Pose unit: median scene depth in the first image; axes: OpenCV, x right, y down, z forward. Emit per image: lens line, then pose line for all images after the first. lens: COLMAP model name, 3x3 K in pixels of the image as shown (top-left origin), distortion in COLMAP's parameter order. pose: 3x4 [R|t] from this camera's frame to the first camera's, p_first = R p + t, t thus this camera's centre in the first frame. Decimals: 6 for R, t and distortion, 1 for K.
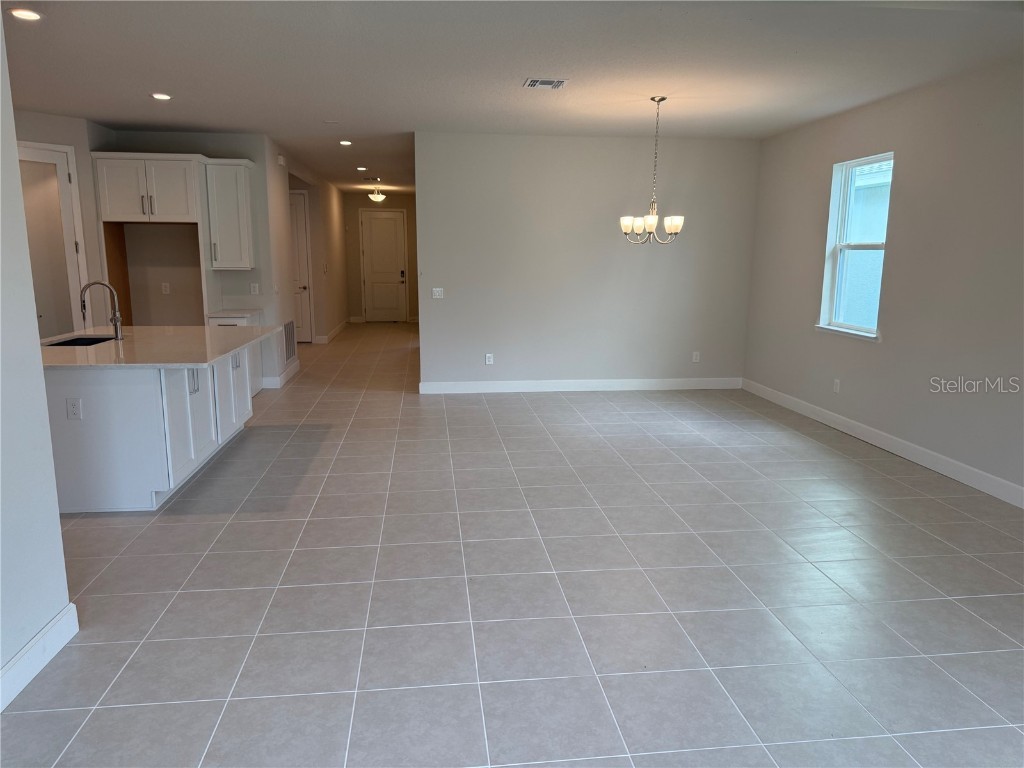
lens RADIAL K [[731.9, 0, 501.9], [0, 731.9, 387.9], [0, 0, 1]] dist [0.010370, -0.001105]
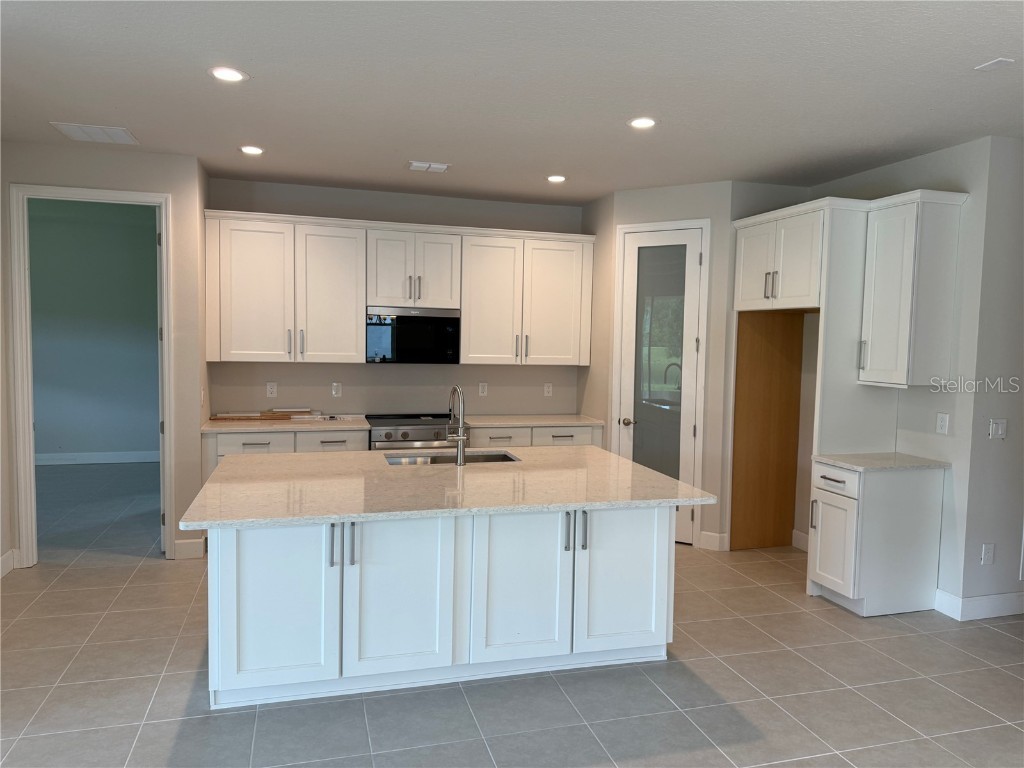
lens RADIAL K [[731.9, 0, 501.9], [0, 731.9, 387.9], [0, 0, 1]] dist [0.010370, -0.001105]
pose [[0.155842, 0.063396, -0.985746, 0.157609], [-0.202740, 0.978745, 0.030894, -0.125382], [0.966752, 0.195035, 0.165382, 0.662578]]
